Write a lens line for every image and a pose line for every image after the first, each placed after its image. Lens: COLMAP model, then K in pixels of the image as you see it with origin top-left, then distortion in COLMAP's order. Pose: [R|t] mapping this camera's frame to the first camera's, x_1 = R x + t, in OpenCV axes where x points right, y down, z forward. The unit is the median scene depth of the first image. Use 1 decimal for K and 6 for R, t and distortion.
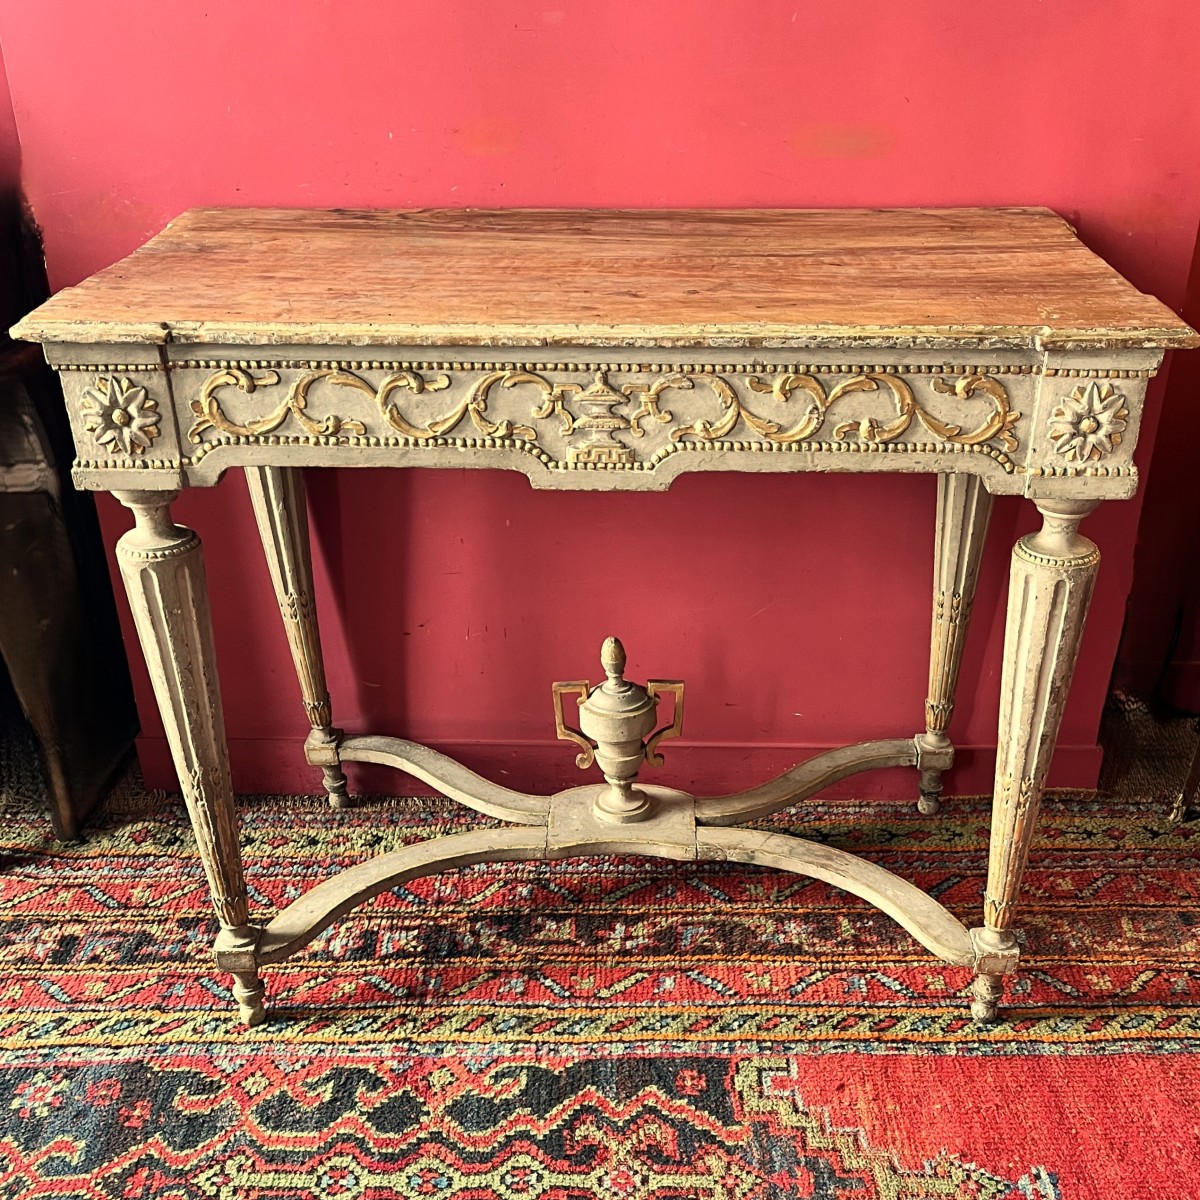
lens RADIAL K [[1275.0, 0, 616.7], [0, 1275.0, 770.0], [0, 0, 1]] dist [0.094962, -0.215451]
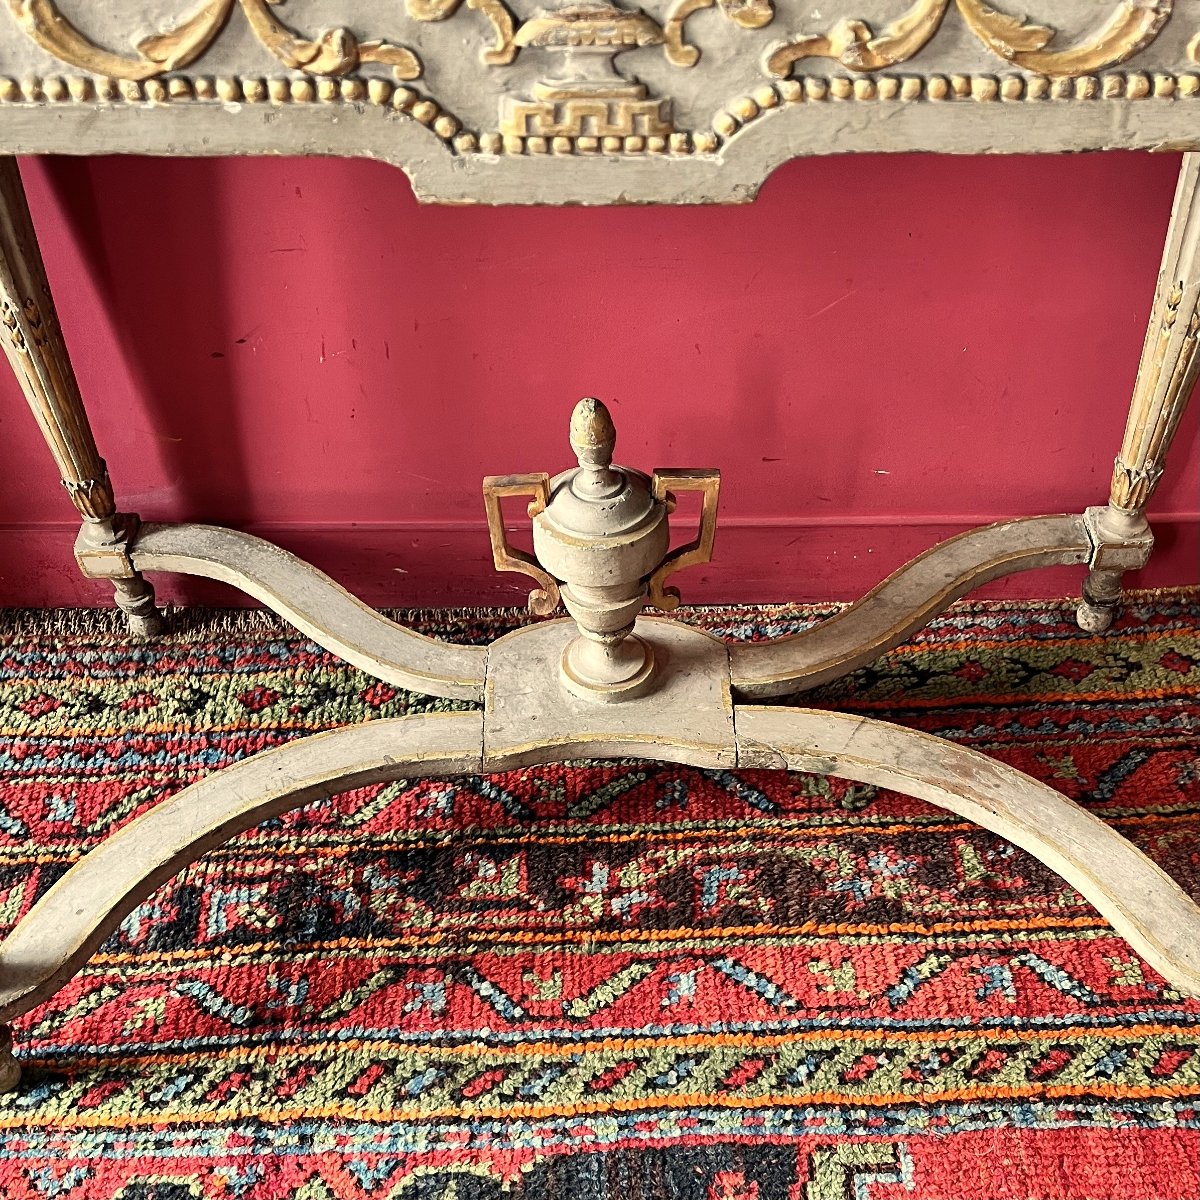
lens RADIAL K [[1480.2, 0, 570.8], [0, 1480.2, 737.1], [0, 0, 1]] dist [0.046309, -0.057765]
pose [[0.999733, -0.021131, 0.009364, -0.017800], [0.018160, 0.968763, 0.247323, -0.120995], [-0.014298, -0.247087, 0.968888, 0.353360]]
